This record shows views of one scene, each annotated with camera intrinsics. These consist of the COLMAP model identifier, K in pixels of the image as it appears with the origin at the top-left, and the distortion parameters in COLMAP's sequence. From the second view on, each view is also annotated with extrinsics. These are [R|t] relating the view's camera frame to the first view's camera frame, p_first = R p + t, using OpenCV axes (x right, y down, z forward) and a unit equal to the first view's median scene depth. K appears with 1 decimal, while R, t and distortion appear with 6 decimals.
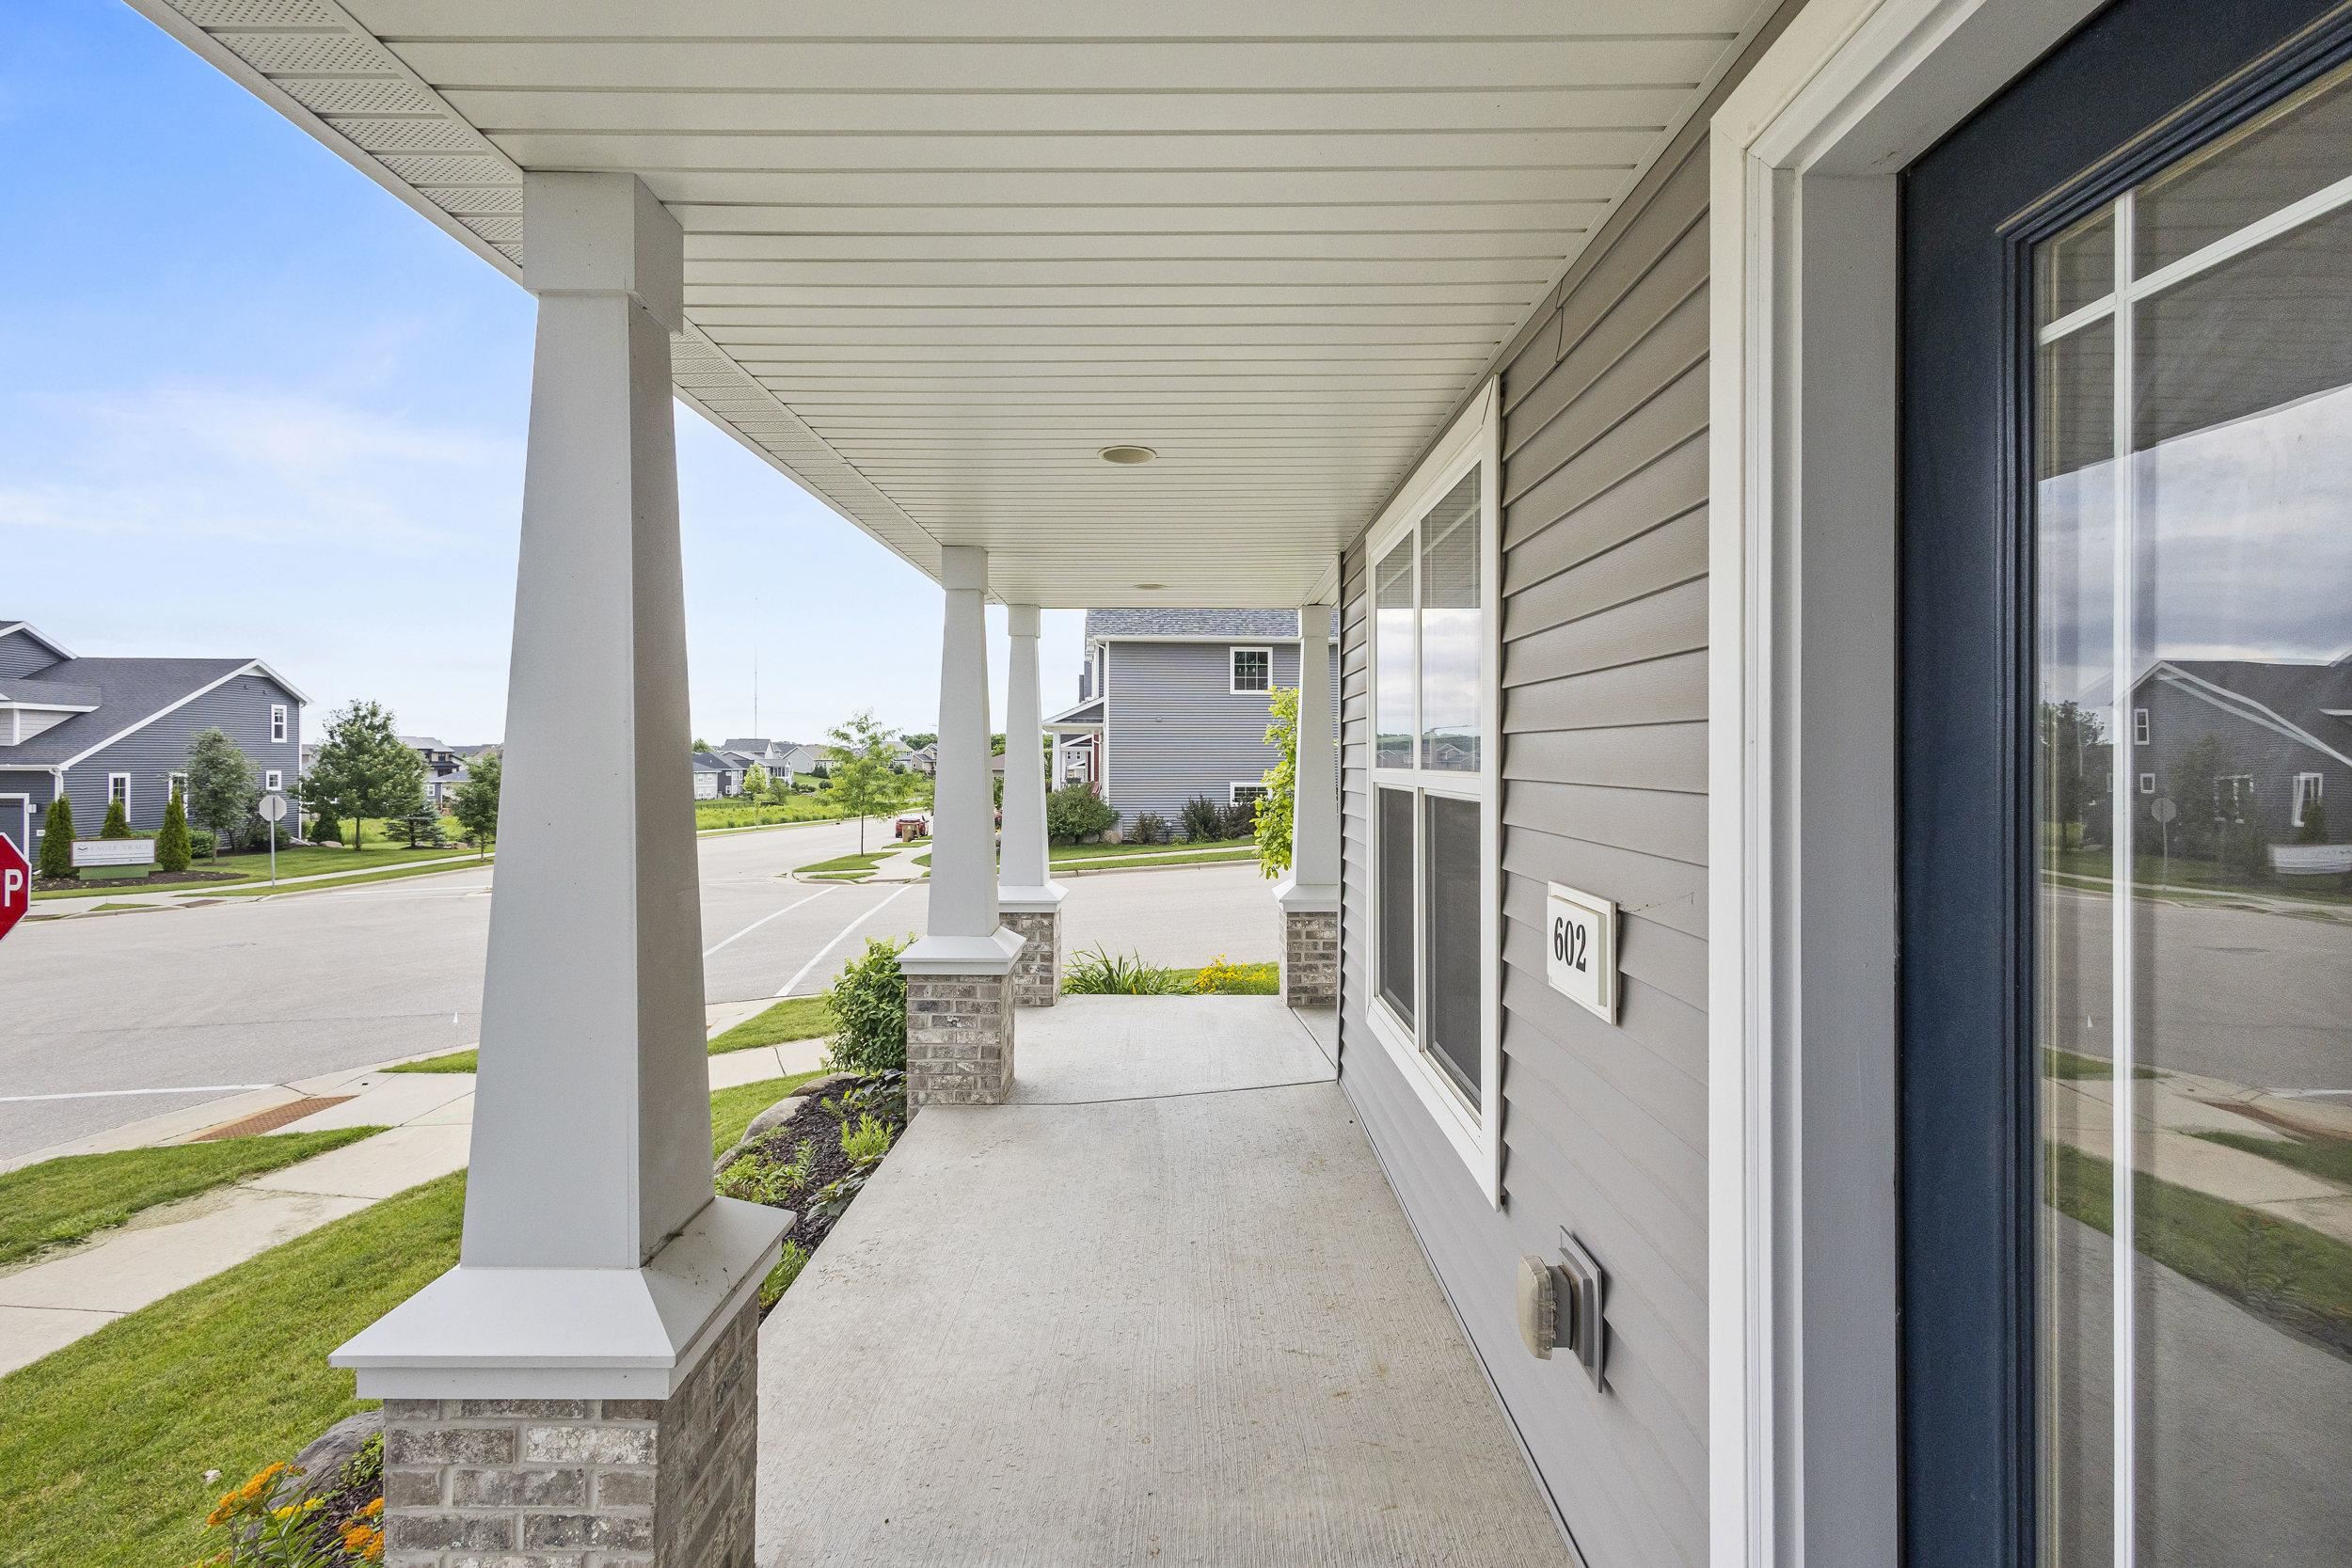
lens RADIAL K [[1081.0, 0, 1172.0], [0, 1081.0, 768.2], [0, 0, 1]] dist [0.005826, -0.000296]
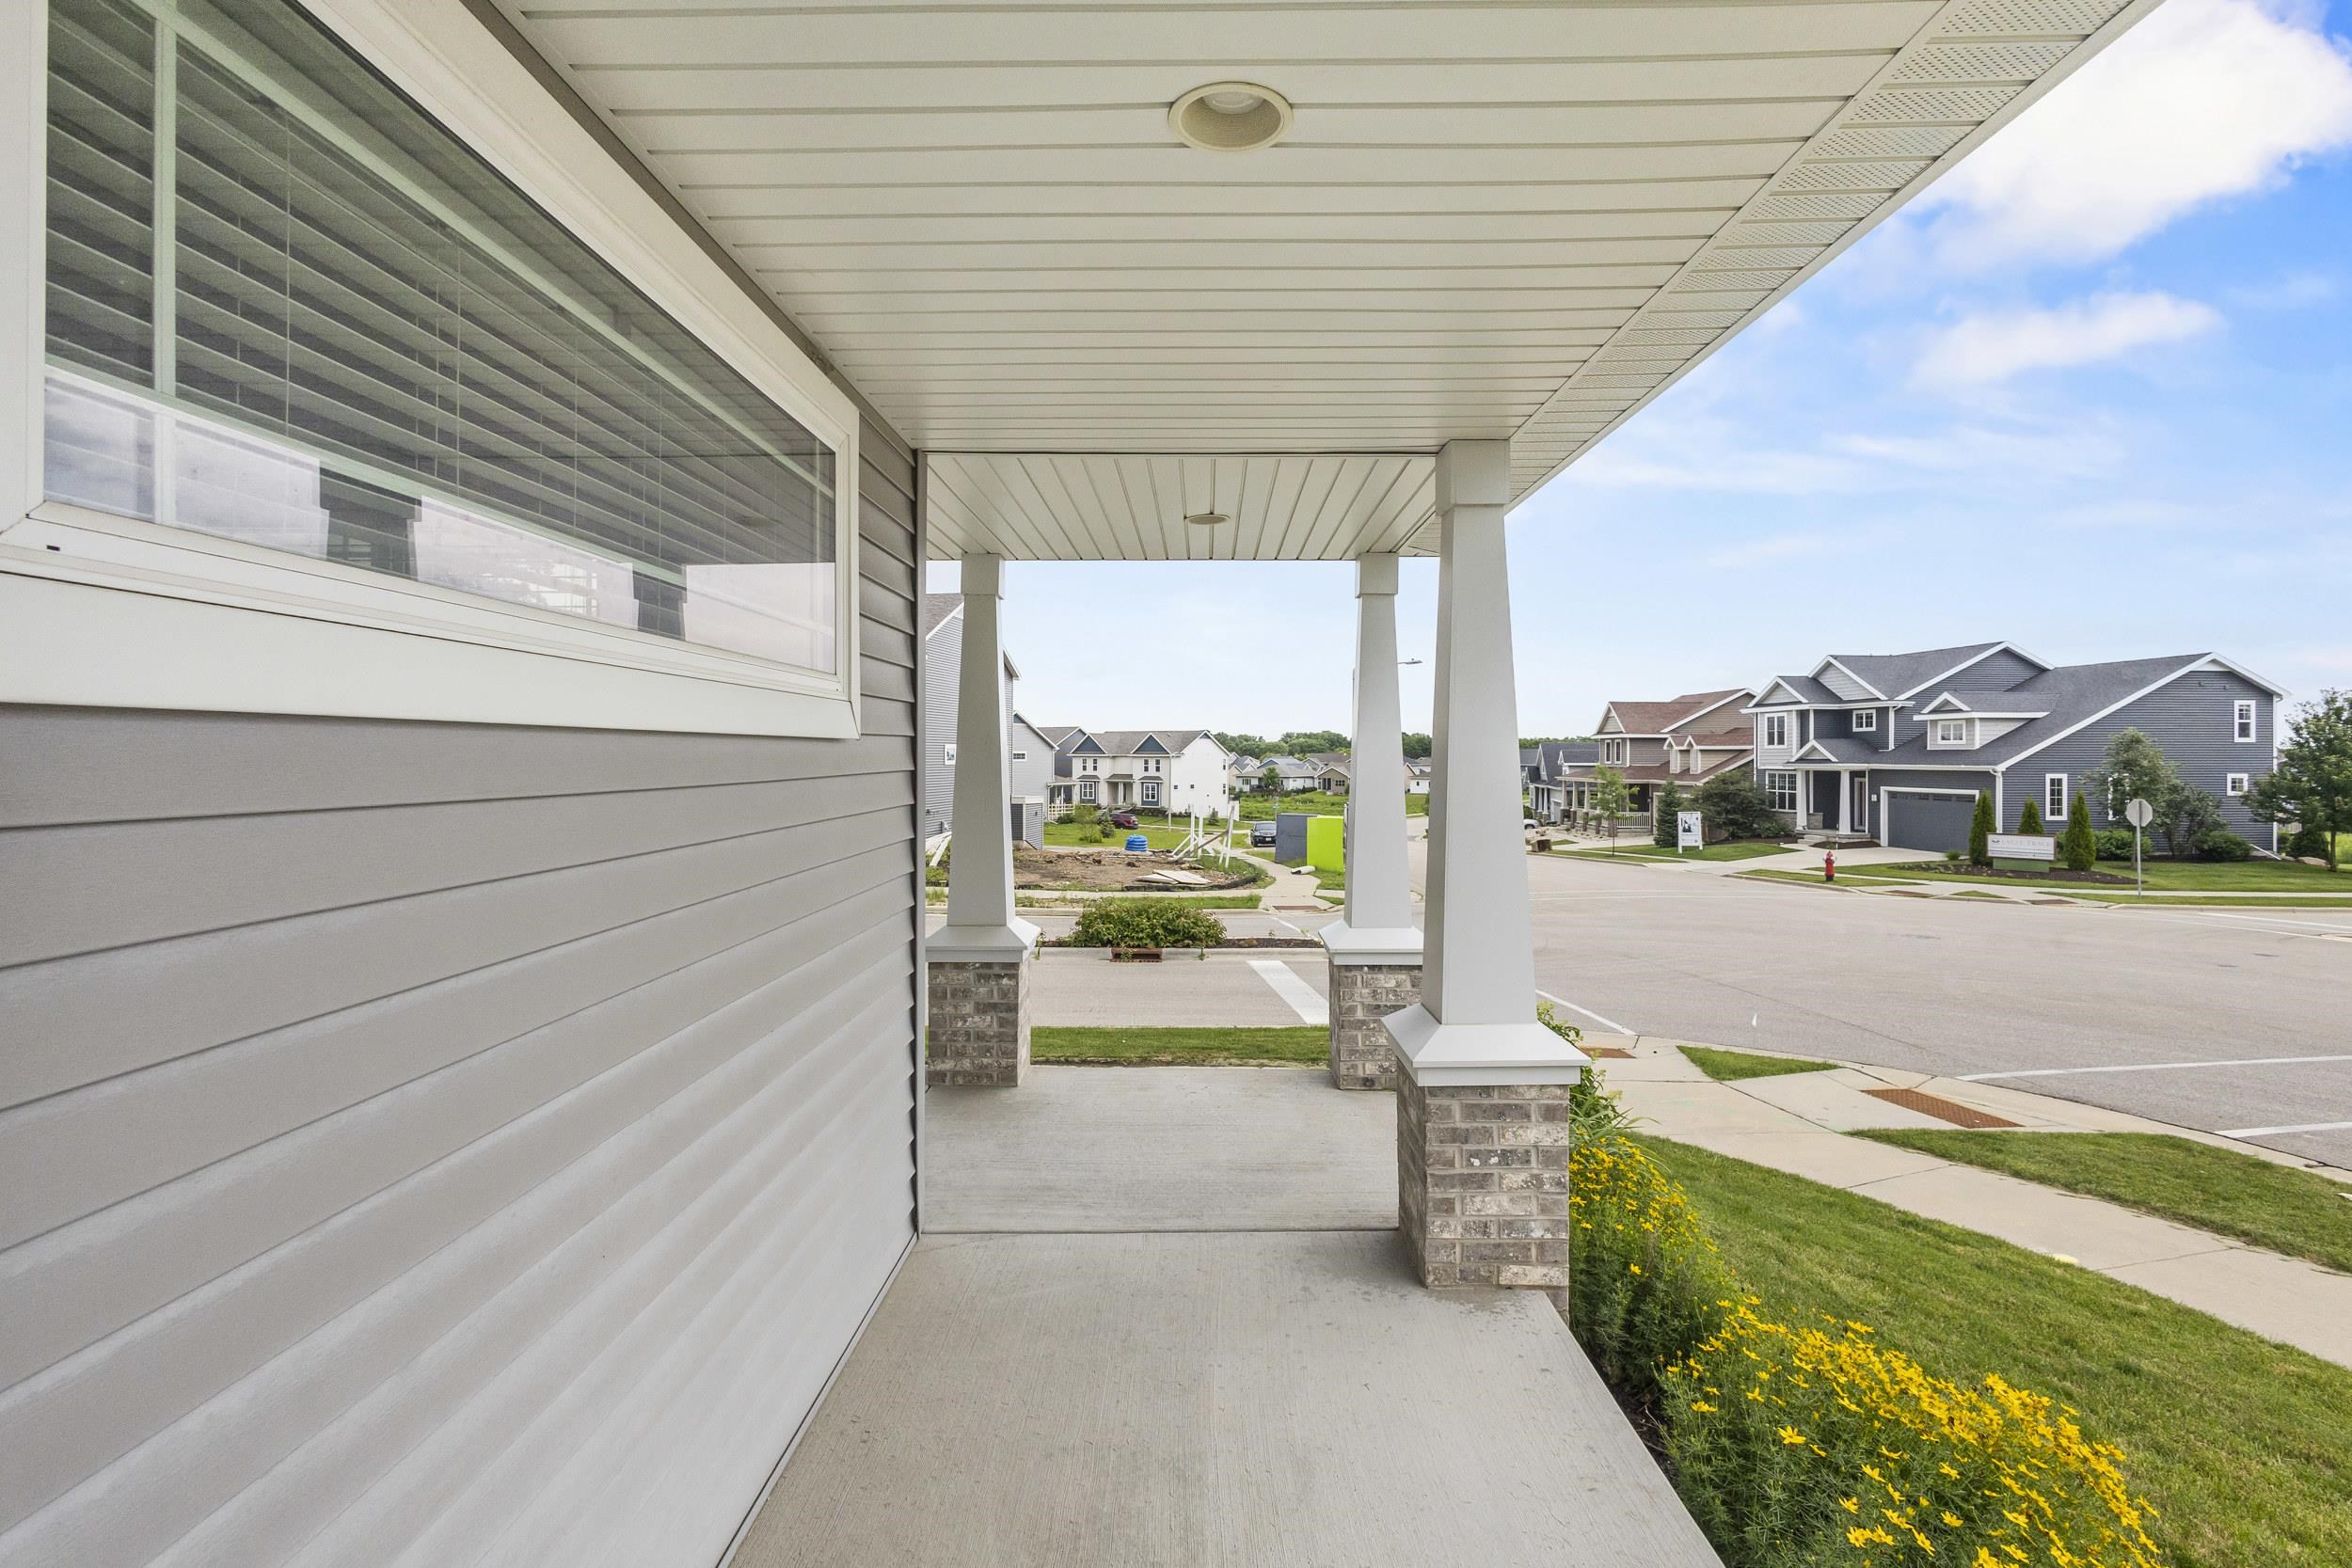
lens RADIAL K [[1081.0, 0, 1188.8], [0, 1081.0, 770.4], [0, 0, 1]] dist [0.005826, -0.000296]
pose [[-0.005306, 0.010126, -0.999935, 0.094617], [-0.007483, 0.999920, 0.010166, -0.003272], [0.999958, 0.007536, -0.005230, 0.144268]]
